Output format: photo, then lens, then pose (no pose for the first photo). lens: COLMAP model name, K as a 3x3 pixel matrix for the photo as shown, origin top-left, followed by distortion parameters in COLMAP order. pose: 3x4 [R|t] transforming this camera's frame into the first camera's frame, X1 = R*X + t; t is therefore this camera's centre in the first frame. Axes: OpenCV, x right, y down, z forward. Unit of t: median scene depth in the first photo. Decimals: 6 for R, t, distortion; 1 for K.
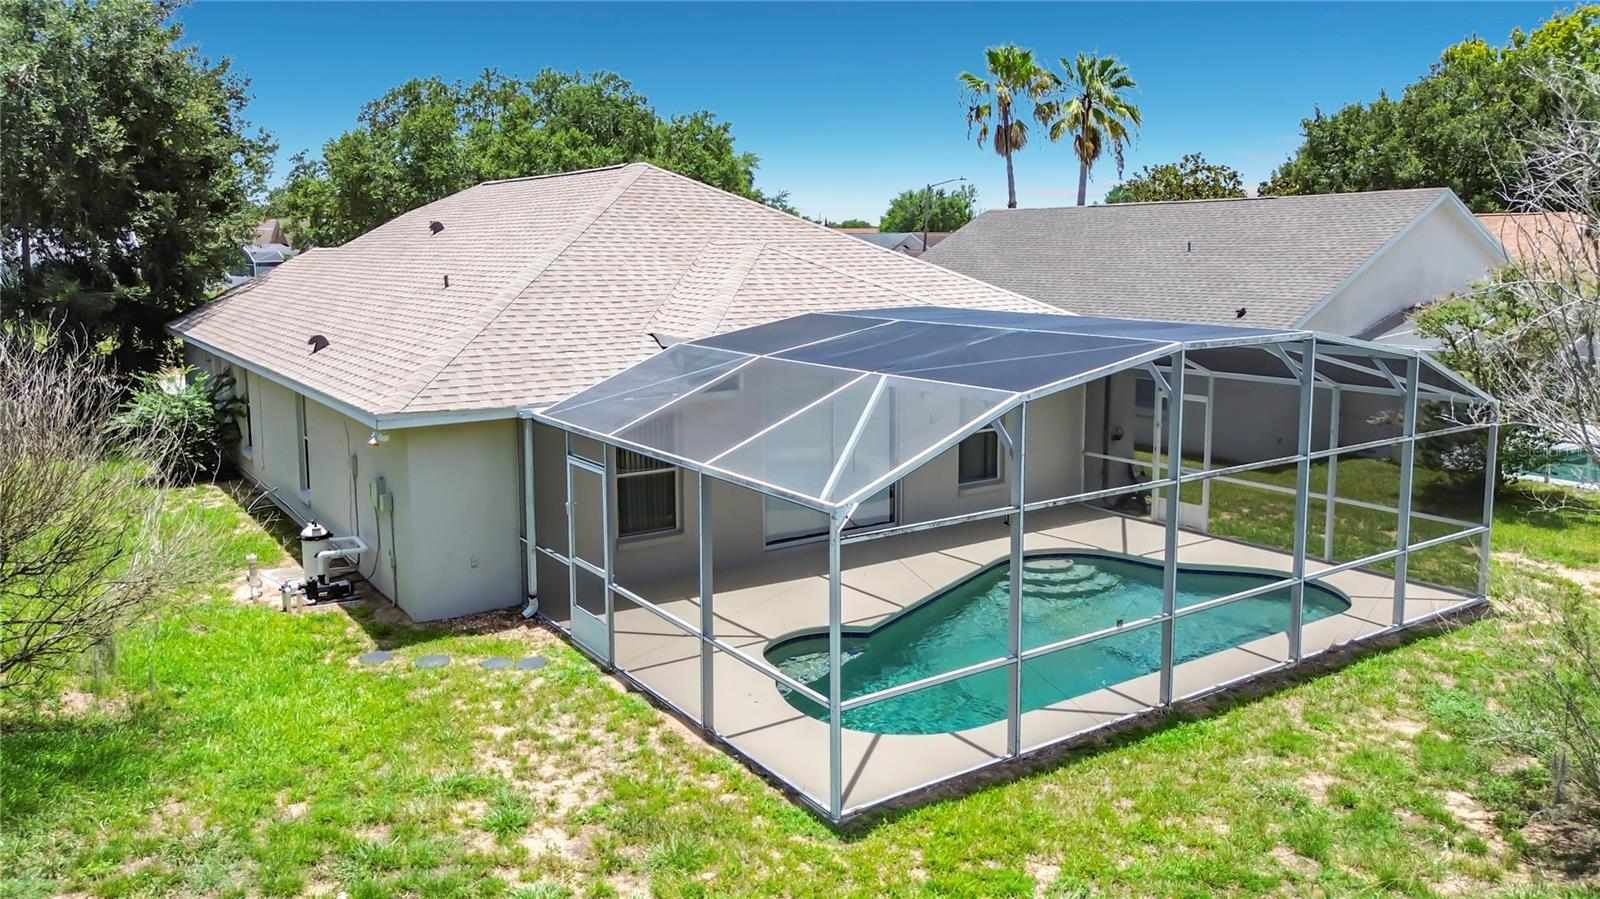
lens RADIAL K [[1179.2, 0, 802.2], [0, 1179.2, 322.9], [0, 0, 1]] dist [0.014959, -0.030308]
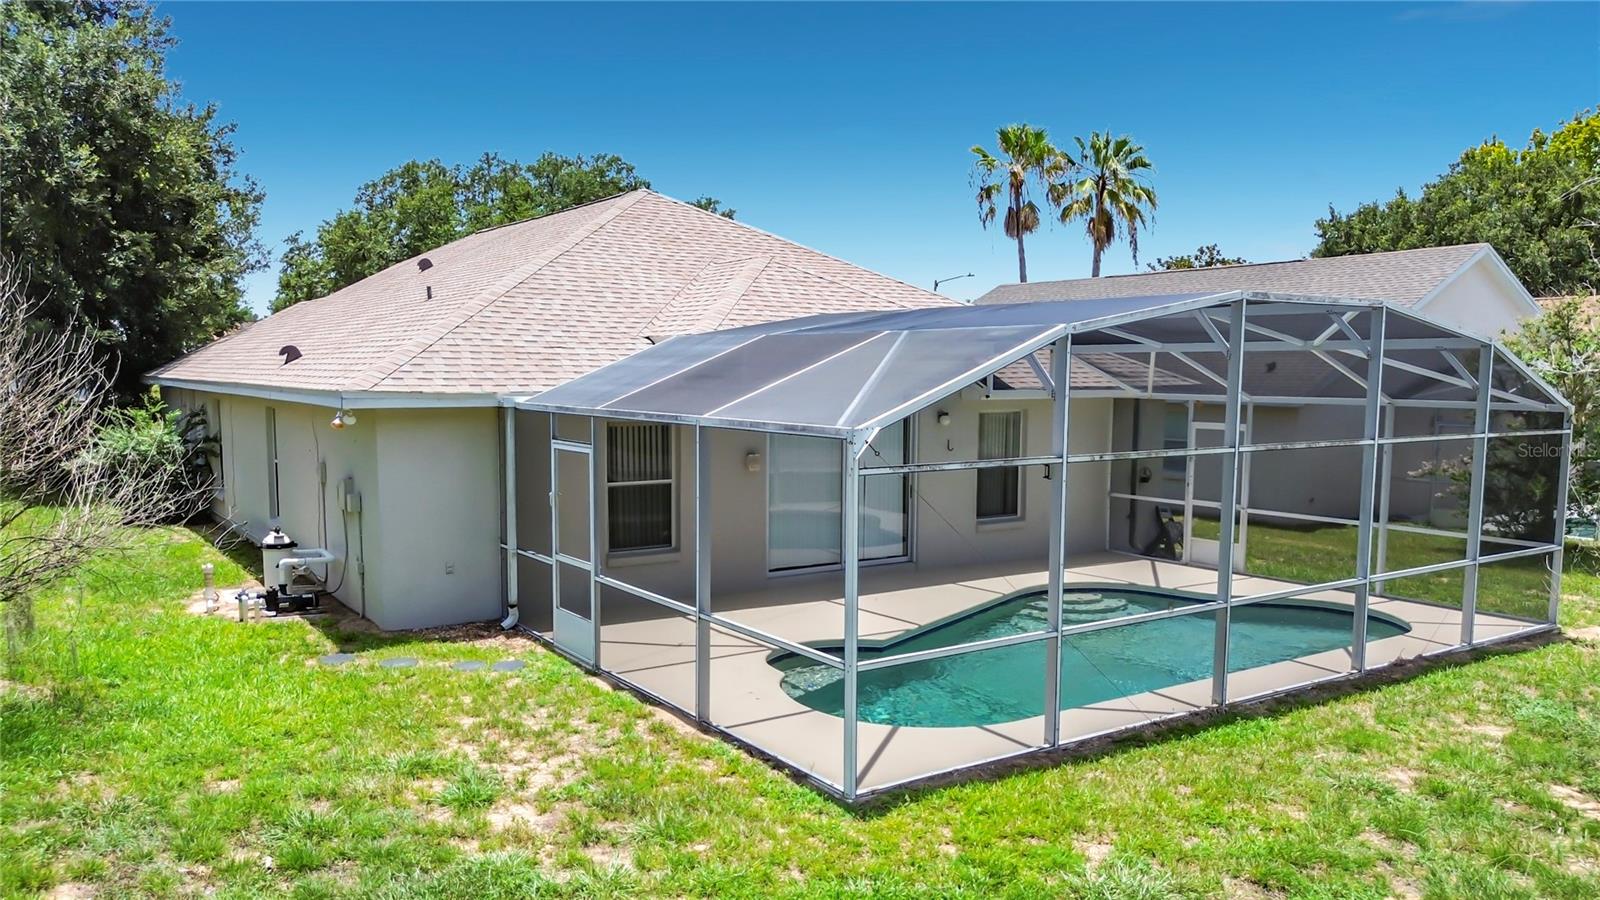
lens RADIAL K [[1180.5, 0, 801.6], [0, 1180.5, 432.7], [0, 0, 1]] dist [0.033189, -0.067906]
pose [[0.999941, 0.010571, -0.002576, -0.005083], [-0.010603, 0.999862, -0.012792, 0.113818], [0.002441, 0.012819, 0.999915, 0.091260]]
